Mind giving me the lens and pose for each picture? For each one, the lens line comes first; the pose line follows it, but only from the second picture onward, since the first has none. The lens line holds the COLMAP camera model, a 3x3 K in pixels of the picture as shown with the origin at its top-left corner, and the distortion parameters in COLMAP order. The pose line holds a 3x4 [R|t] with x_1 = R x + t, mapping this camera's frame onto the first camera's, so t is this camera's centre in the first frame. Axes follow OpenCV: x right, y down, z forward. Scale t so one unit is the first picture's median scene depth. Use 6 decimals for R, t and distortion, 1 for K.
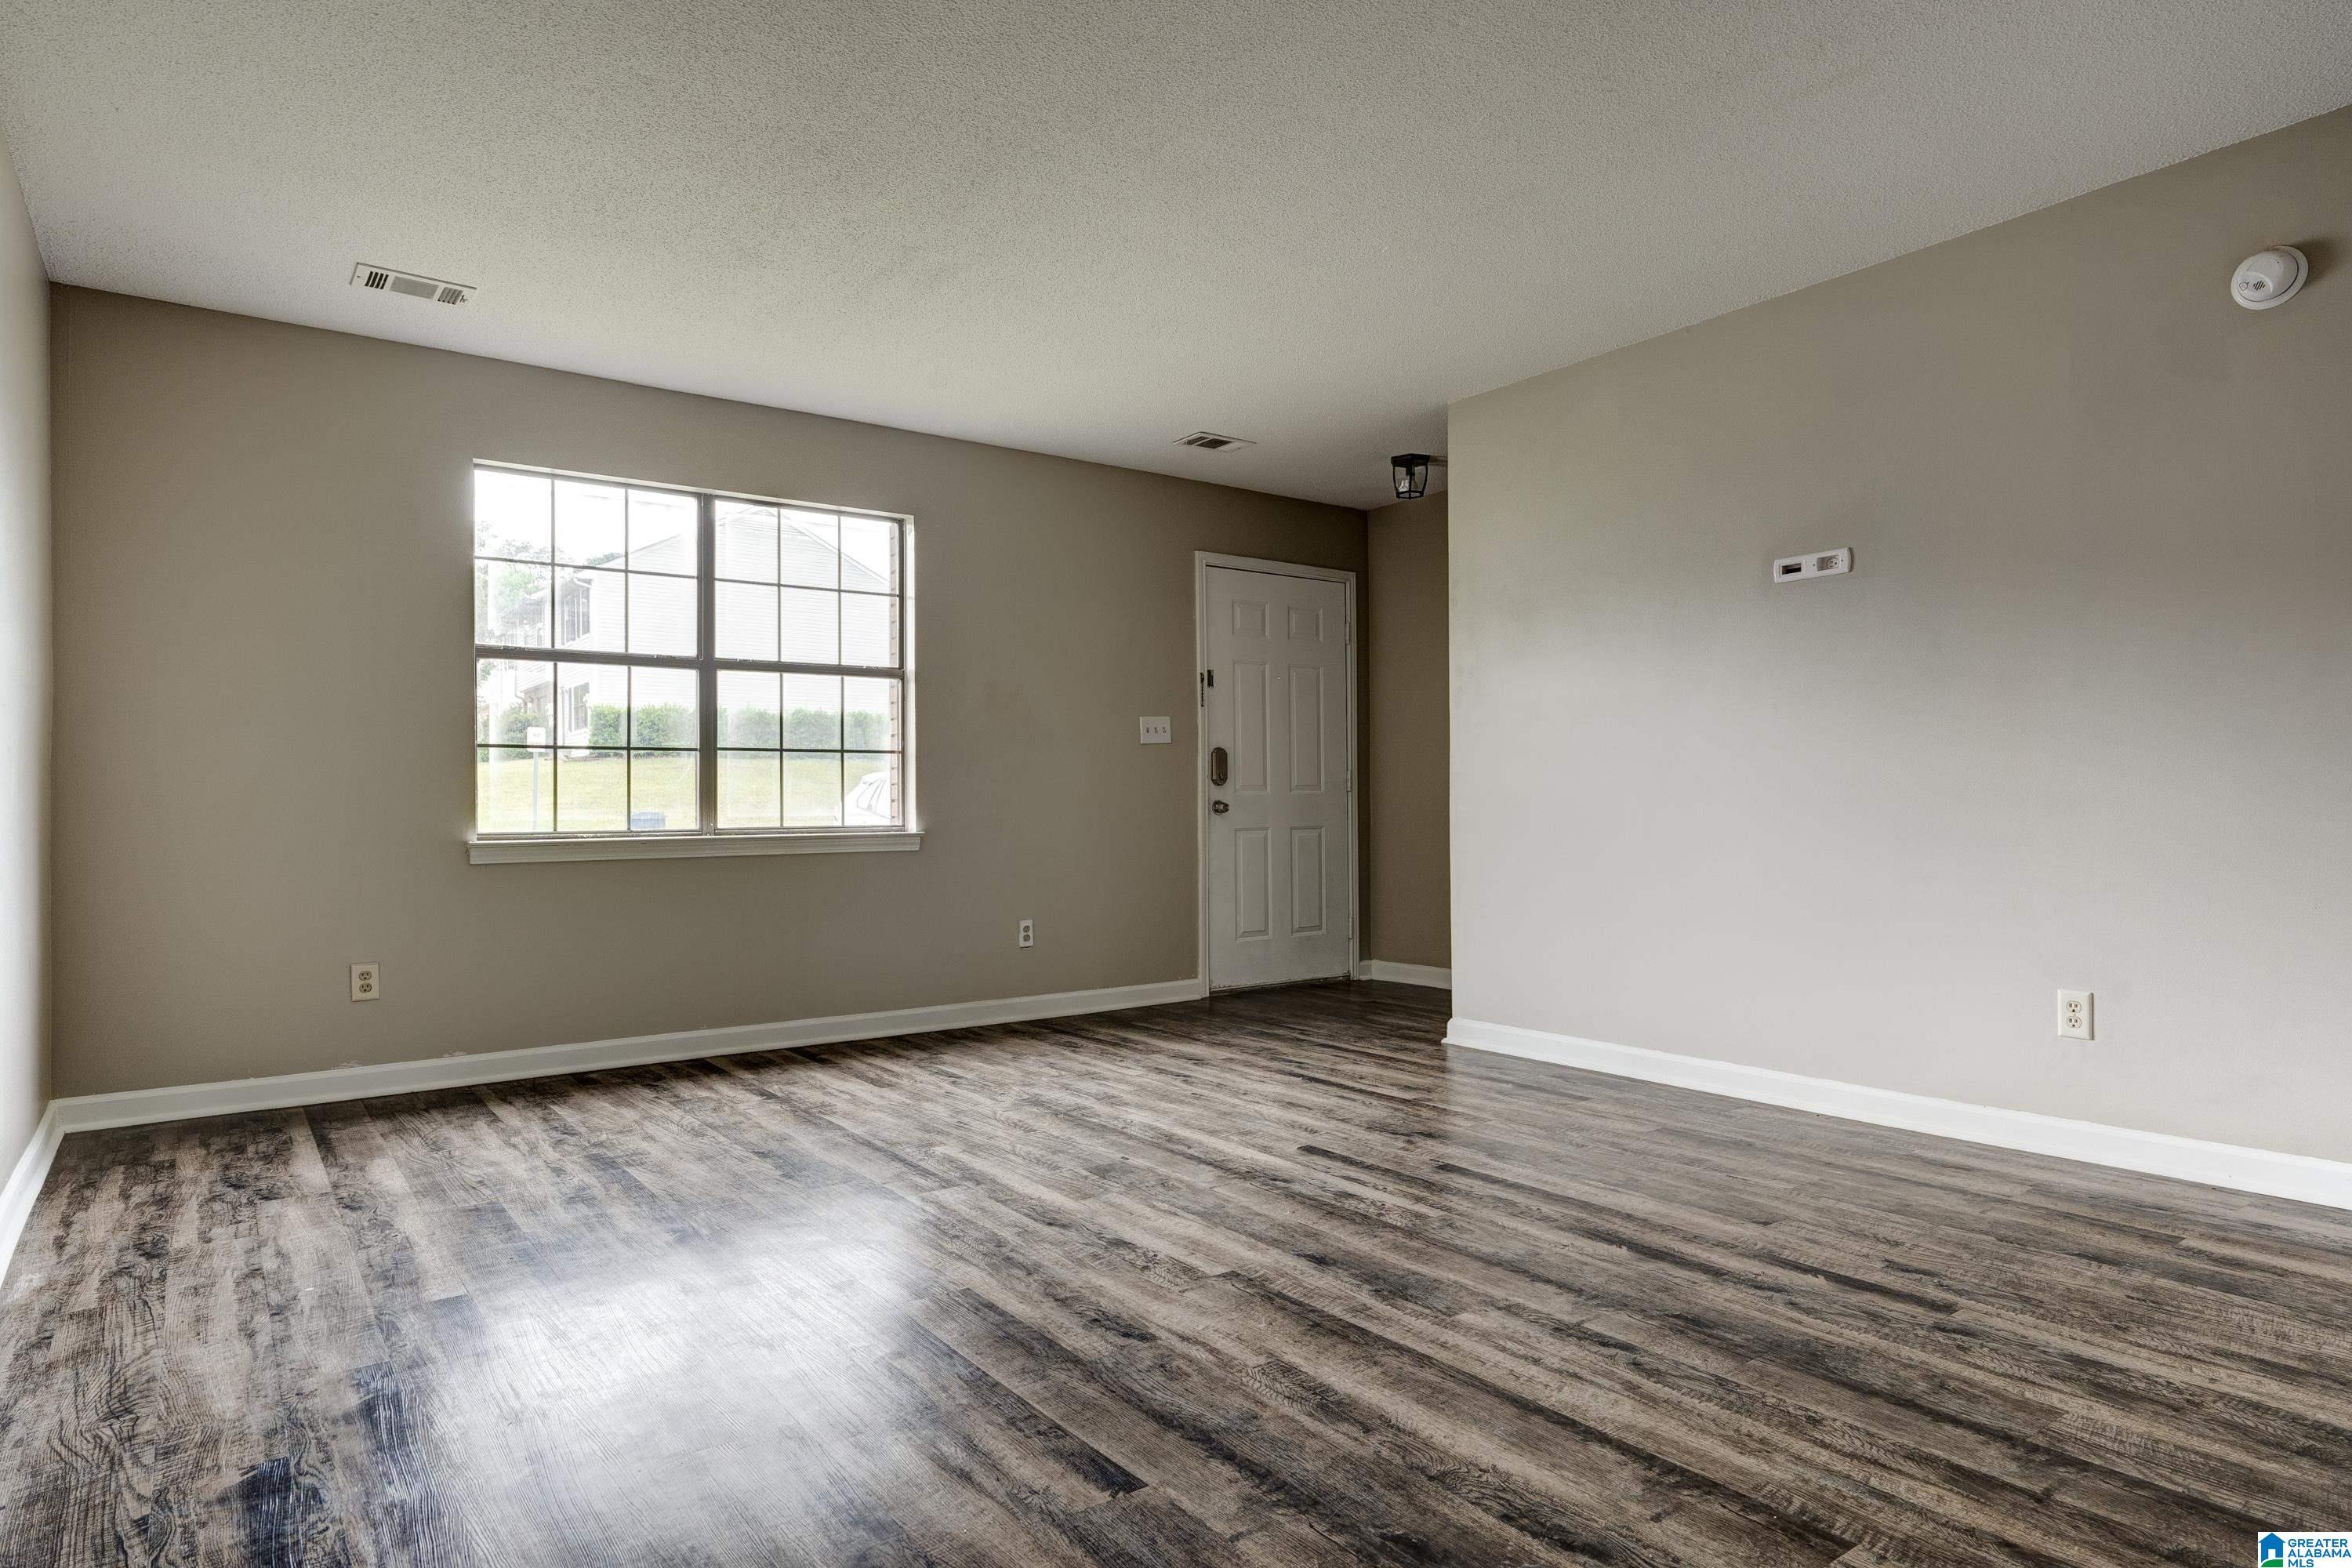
lens RADIAL K [[1322.9, 0, 1179.9], [0, 1322.9, 787.5], [0, 0, 1]] dist [-0.001830, 0.002560]
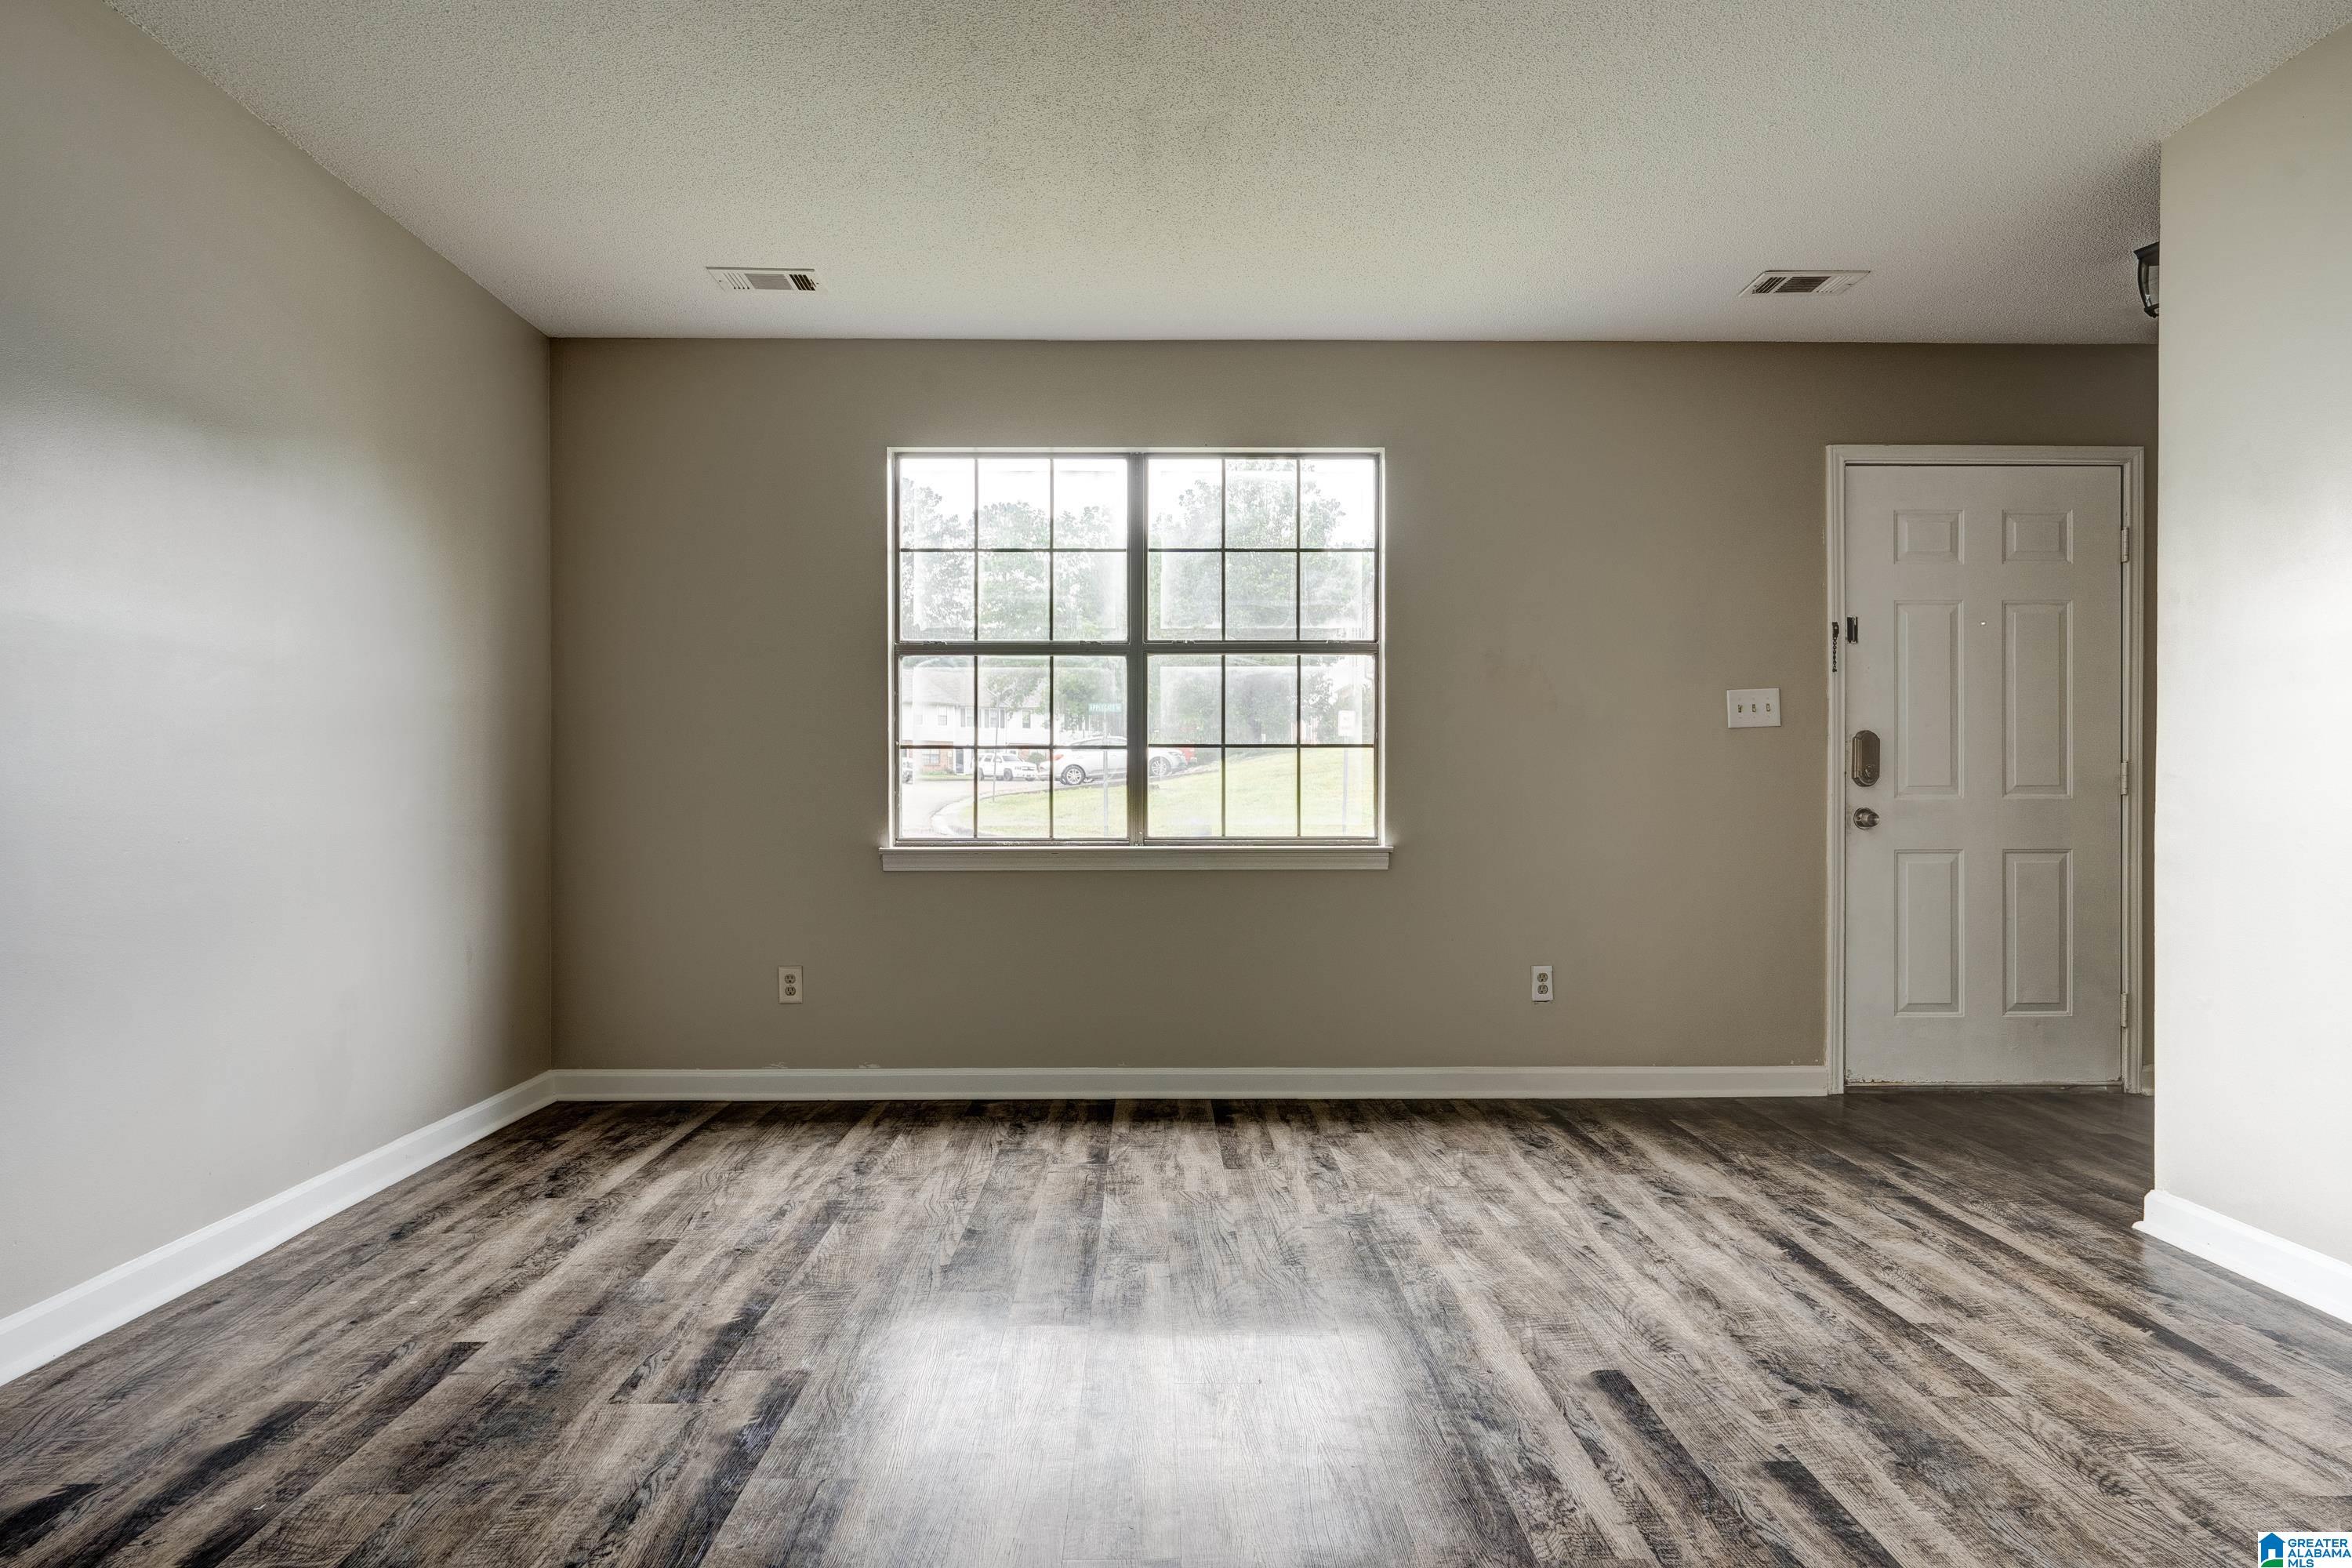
lens RADIAL K [[1509.3, 0, 1175.6], [0, 1509.3, 790.6], [0, 0, 1]] dist [-0.004760, 0.004240]
pose [[0.814242, 0.006506, -0.580489, 0.346623], [0.001297, 0.999914, 0.013026, -0.018086], [0.580524, -0.011359, 0.814164, 0.292917]]
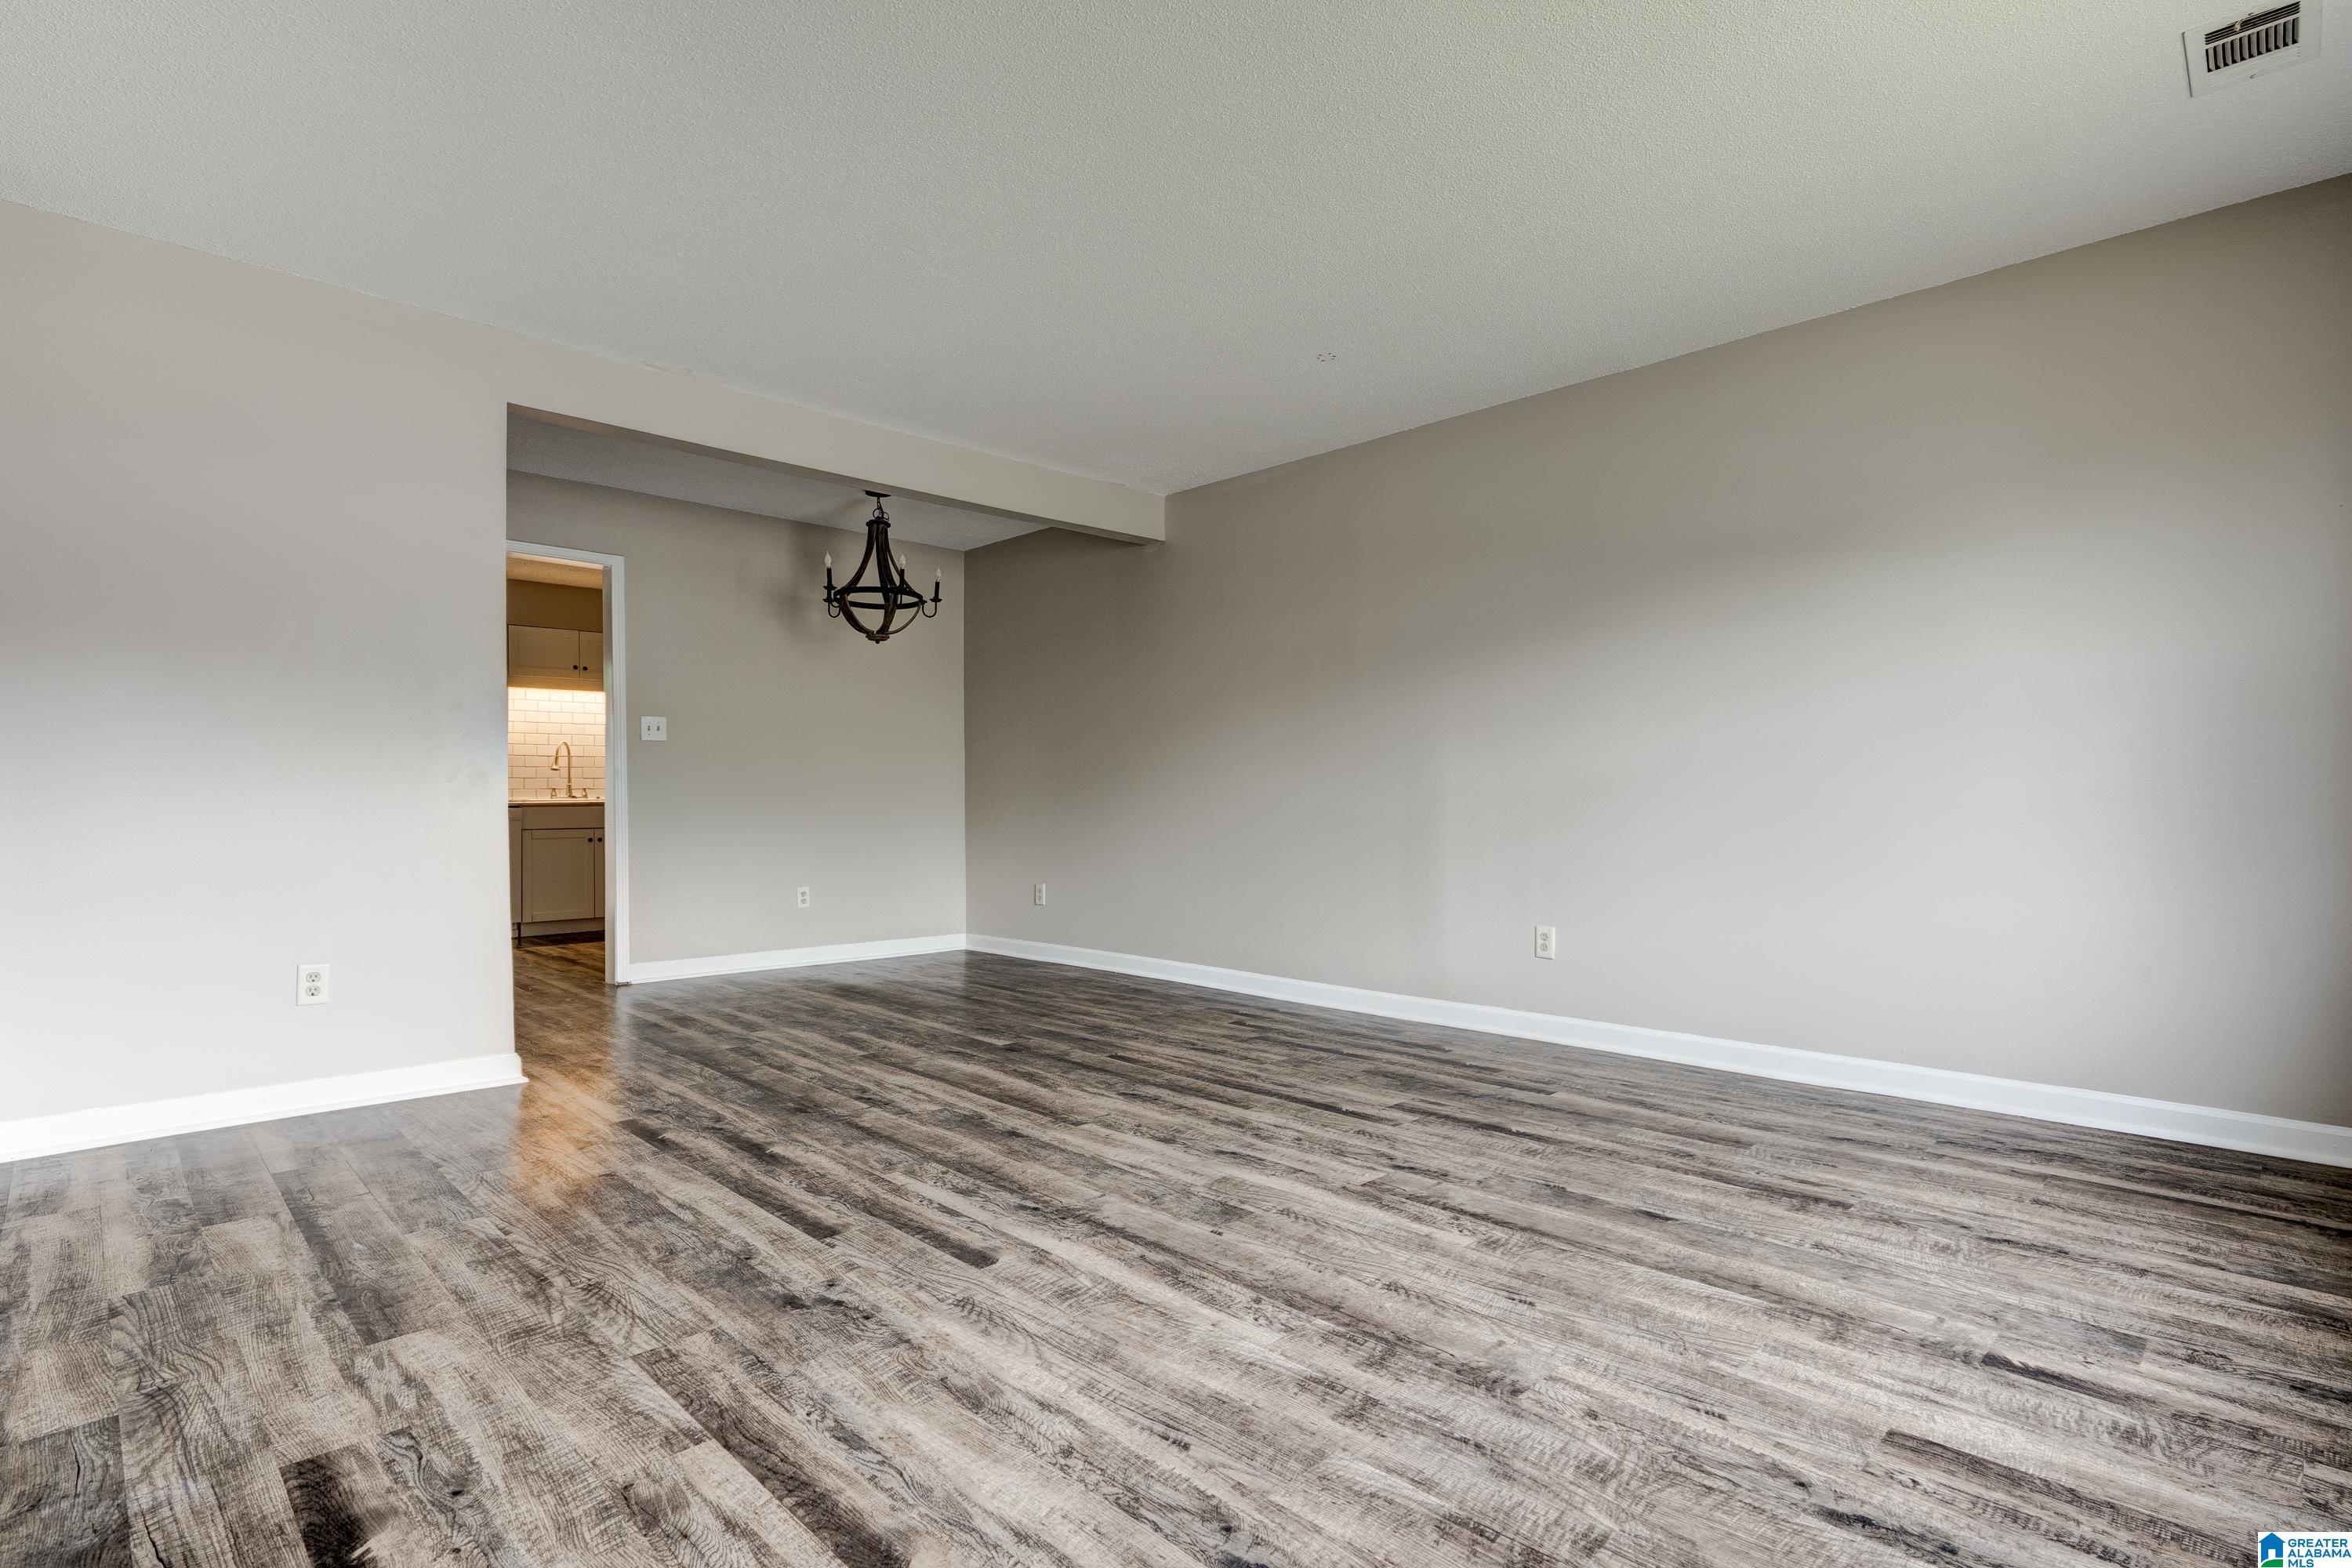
lens RADIAL K [[1143.3, 0, 1174.1], [0, 1143.3, 789.9], [0, 0, 1]] dist [-0.017902, 0.001959]
pose [[-0.989761, 0.009763, -0.142404, 0.079622], [0.013063, 0.999667, -0.022261, 0.023666], [0.142139, -0.023893, -0.989558, 1.656935]]
